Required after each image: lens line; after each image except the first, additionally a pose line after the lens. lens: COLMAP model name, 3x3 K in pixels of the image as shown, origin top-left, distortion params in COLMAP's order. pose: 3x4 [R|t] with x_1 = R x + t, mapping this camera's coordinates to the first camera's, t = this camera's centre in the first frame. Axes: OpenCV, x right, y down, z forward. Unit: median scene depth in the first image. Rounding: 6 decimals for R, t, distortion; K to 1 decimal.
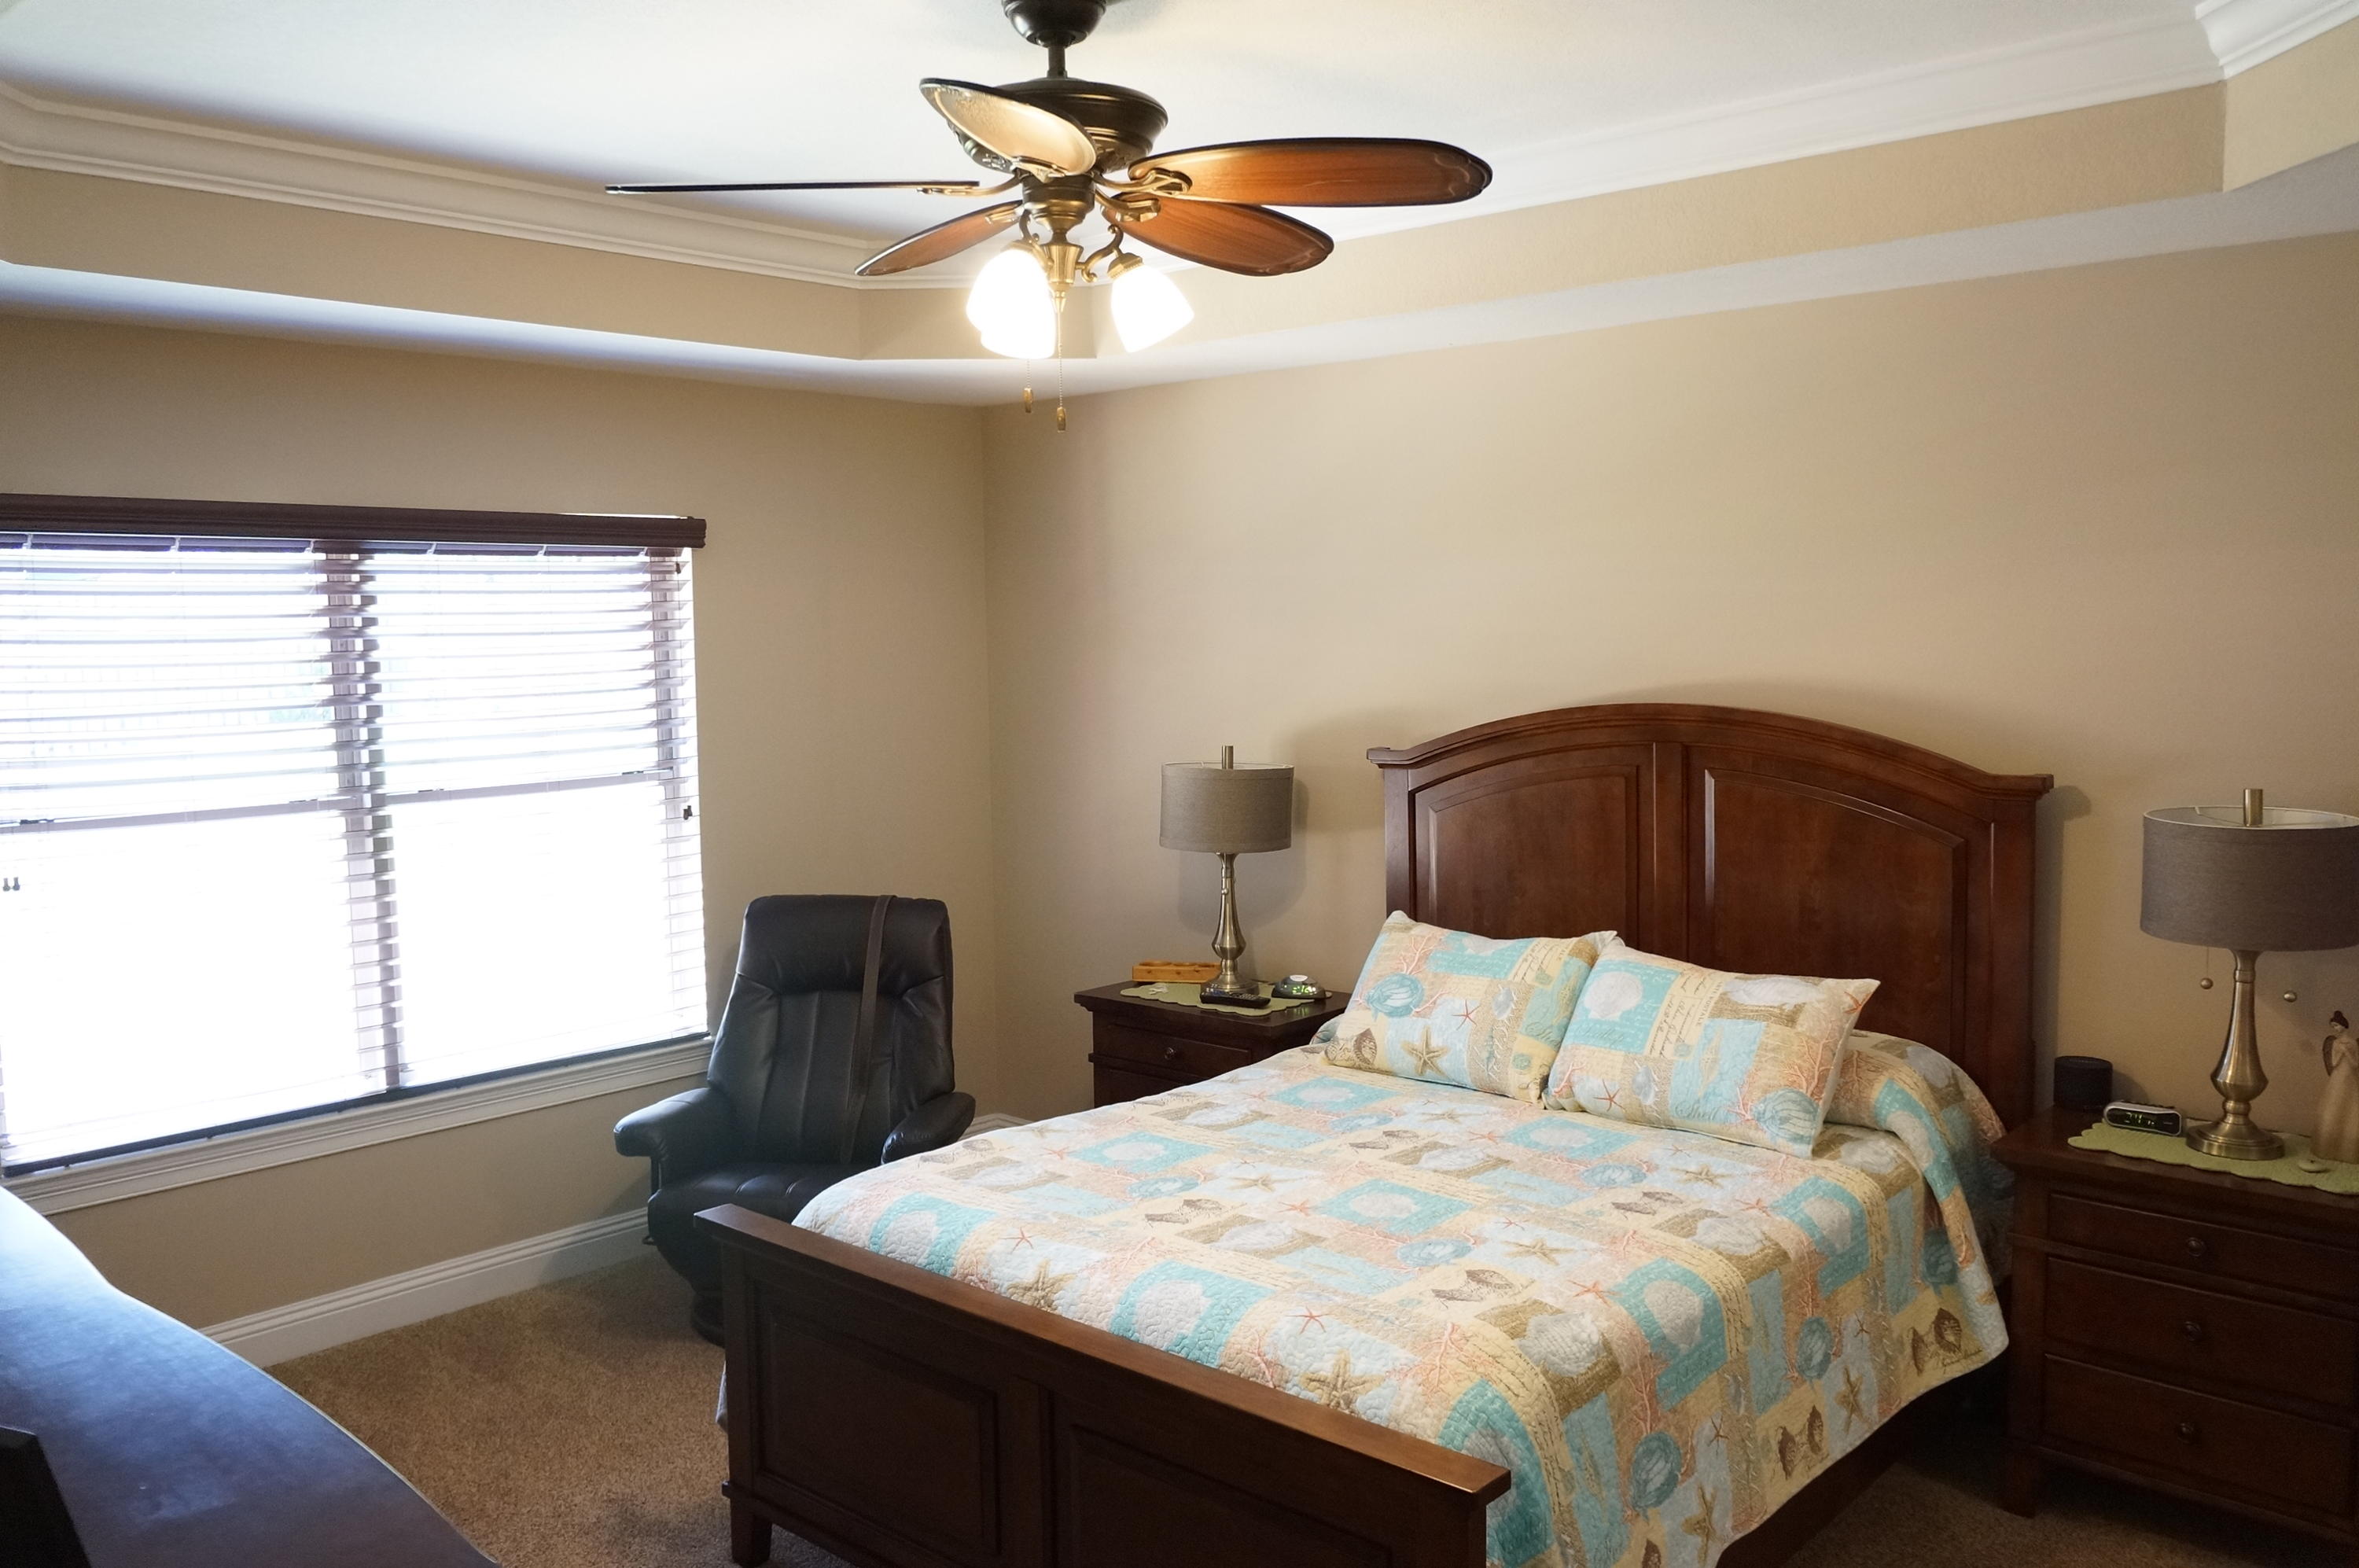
lens RADIAL K [[1876.3, 0, 1175.7], [0, 1876.3, 777.0], [0, 0, 1]] dist [-0.001943, 0.015733]
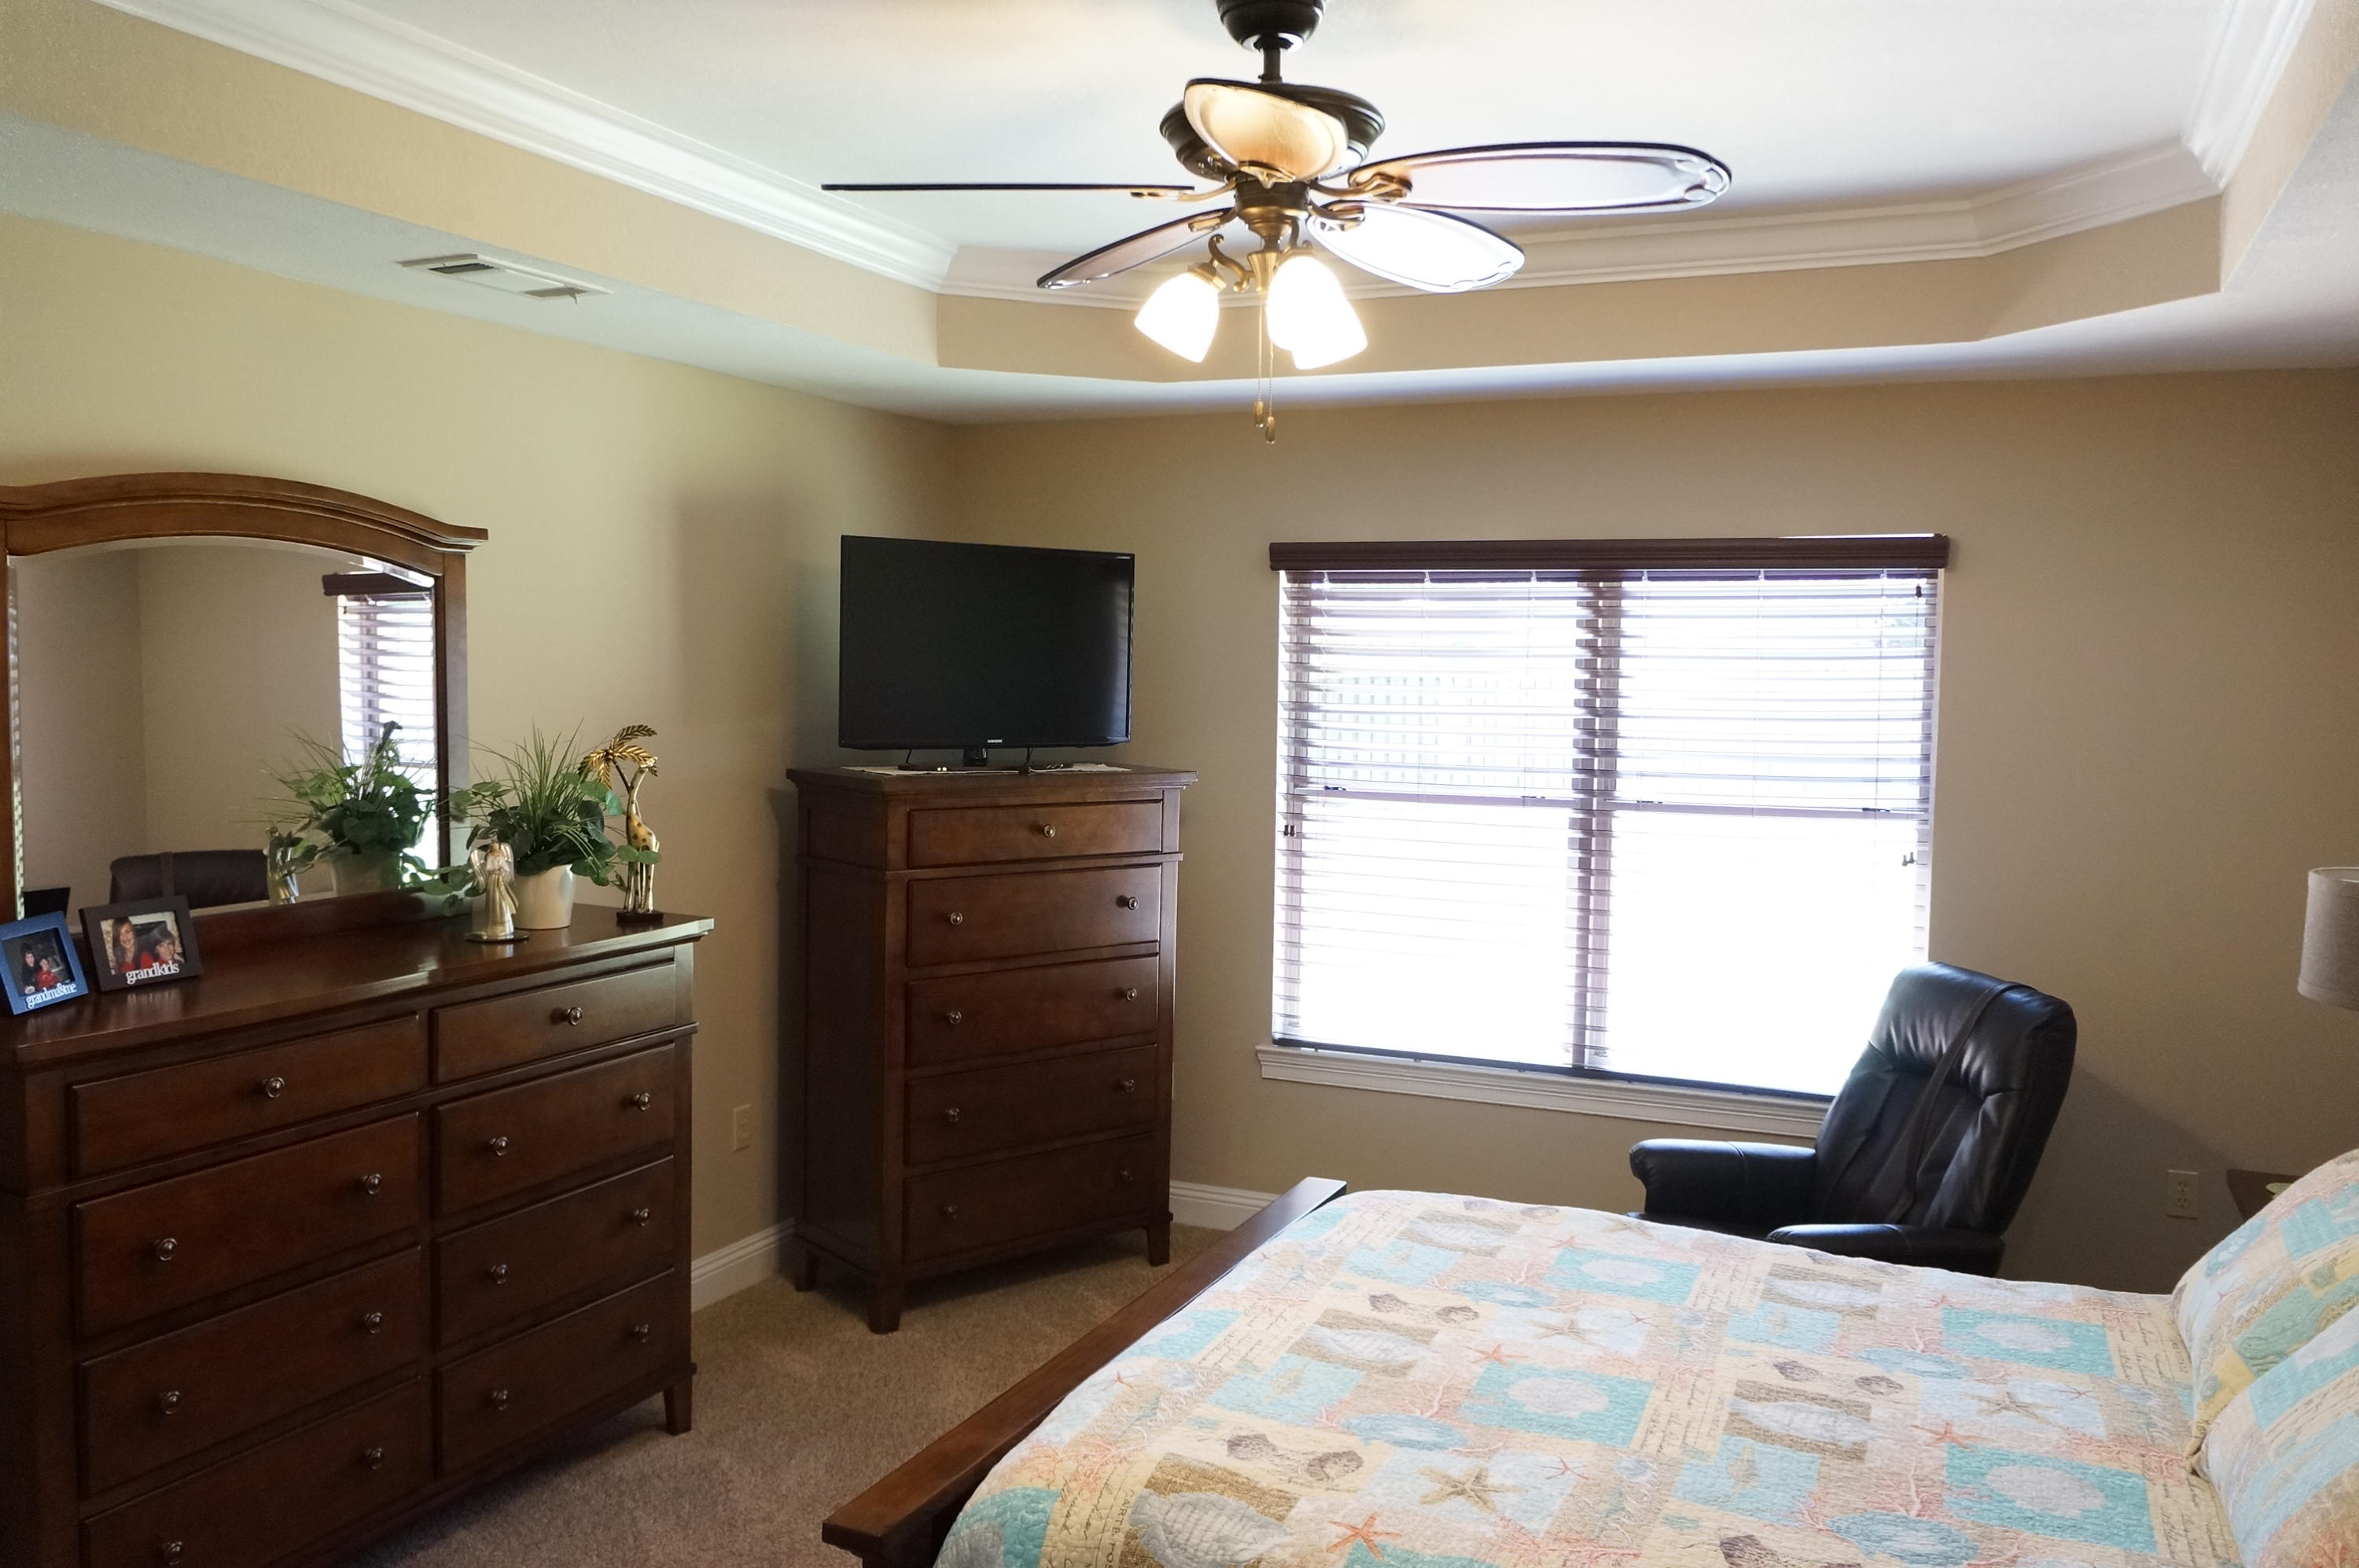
lens RADIAL K [[1876.3, 0, 1175.7], [0, 1876.3, 777.0], [0, 0, 1]] dist [-0.001943, 0.015733]
pose [[0.303751, 0.077910, -0.949561, 0.737636], [-0.096929, 0.994007, 0.050551, -0.047112], [0.947808, 0.076685, 0.309482, 0.560057]]
